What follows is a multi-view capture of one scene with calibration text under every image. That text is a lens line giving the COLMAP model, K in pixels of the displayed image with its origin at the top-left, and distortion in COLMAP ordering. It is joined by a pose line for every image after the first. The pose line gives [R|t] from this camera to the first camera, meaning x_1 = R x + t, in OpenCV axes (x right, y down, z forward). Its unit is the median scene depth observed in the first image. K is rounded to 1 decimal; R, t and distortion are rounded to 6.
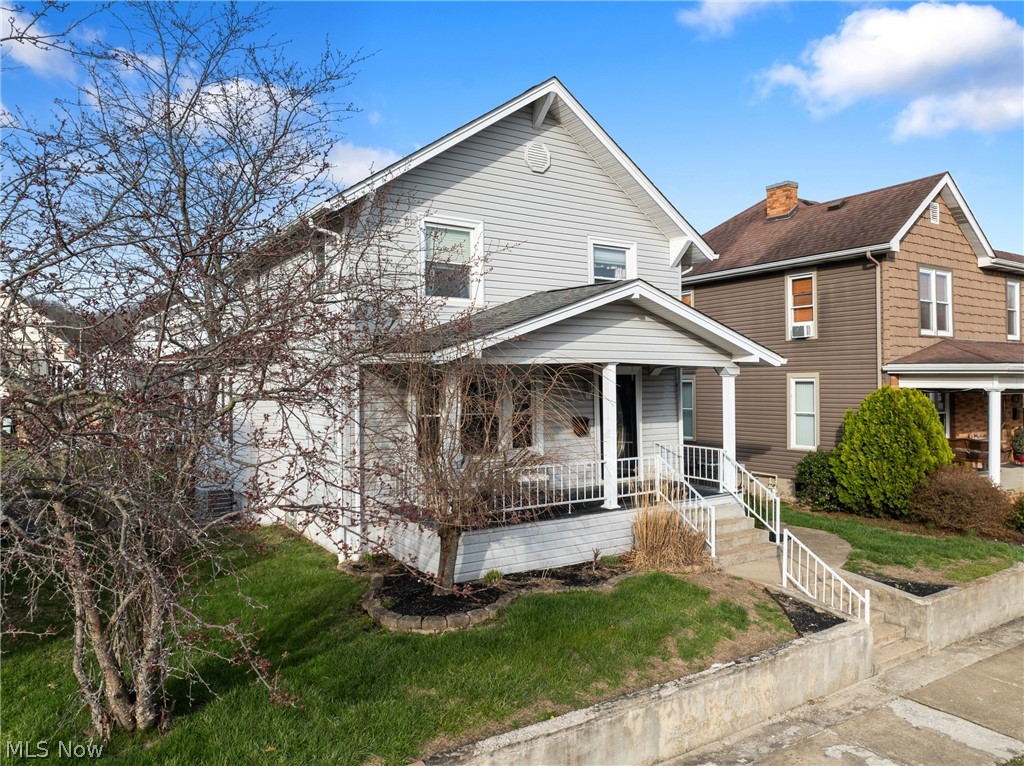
lens RADIAL K [[721.8, 0, 520.4], [0, 721.8, 383.4], [0, 0, 1]] dist [-0.046352, 0.015167]
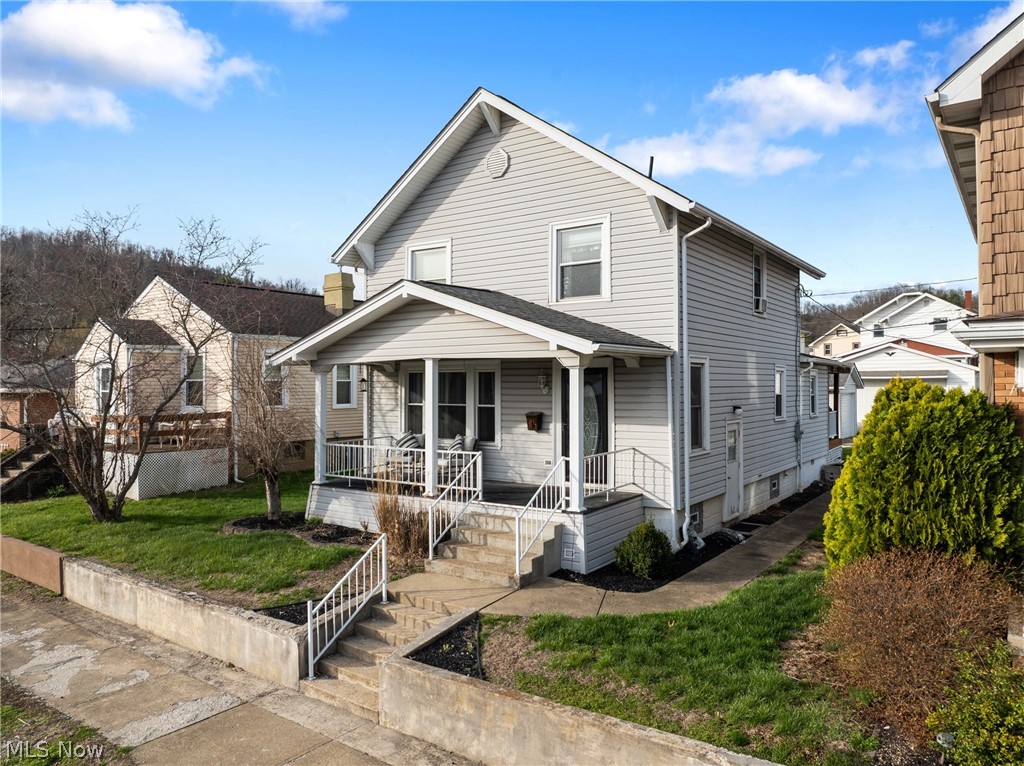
lens RADIAL K [[721.8, 0, 511.6], [0, 721.8, 383.5], [0, 0, 1]] dist [-0.046352, 0.015167]
pose [[0.367123, 0.004778, -0.930160, 1.160043], [0.007067, 0.999944, 0.007926, -0.000039], [0.930146, -0.009483, 0.367068, 0.722787]]
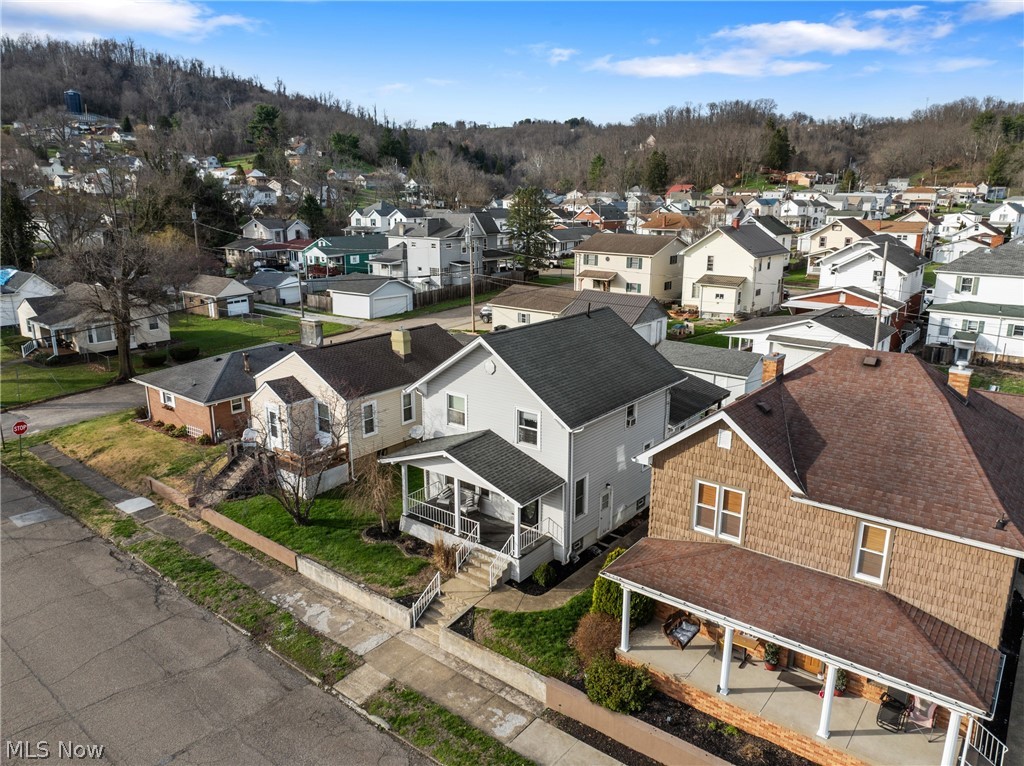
lens RADIAL K [[721.8, 0, 515.9], [0, 721.8, 373.3], [0, 0, 1]] dist [-0.046352, 0.015167]
pose [[0.321058, 0.240736, -0.915952, 2.238821], [0.002008, 0.966978, 0.254851, -0.947897], [0.947058, -0.083661, 0.309972, 0.489501]]
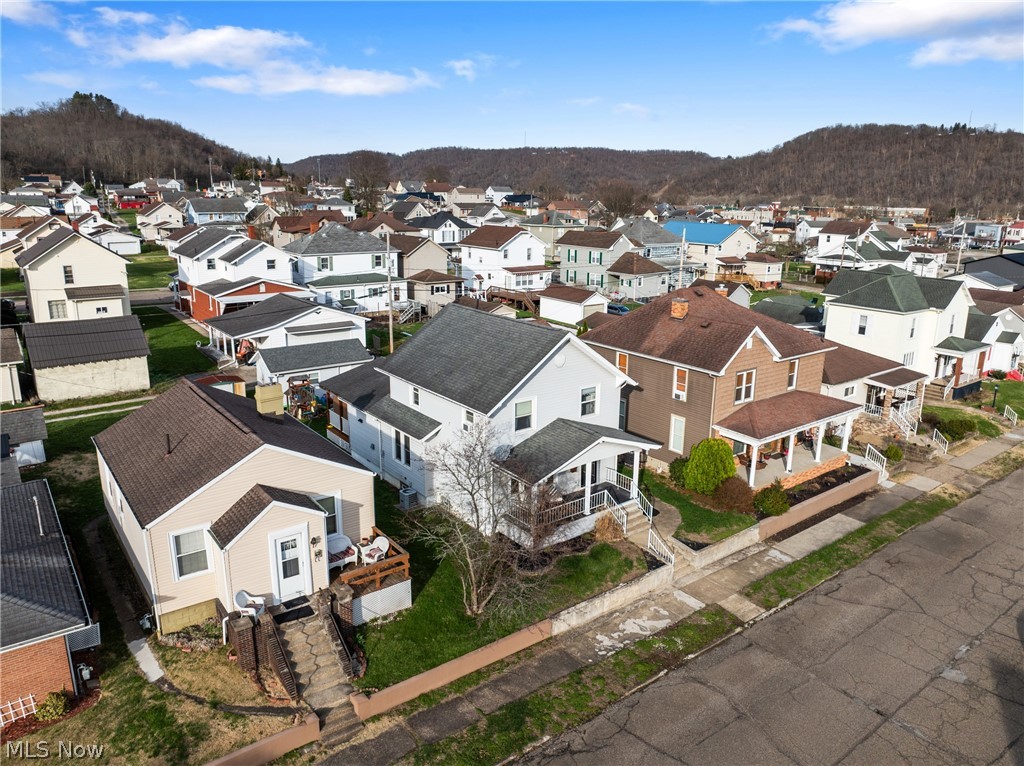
lens RADIAL K [[721.8, 0, 516.5], [0, 721.8, 383.2], [0, 0, 1]] dist [-0.046352, 0.015167]
pose [[0.996719, 0.001853, 0.080916, -0.337028], [-0.023270, 0.964088, 0.264563, -0.959772], [-0.077520, -0.265578, 0.960968, -1.342257]]
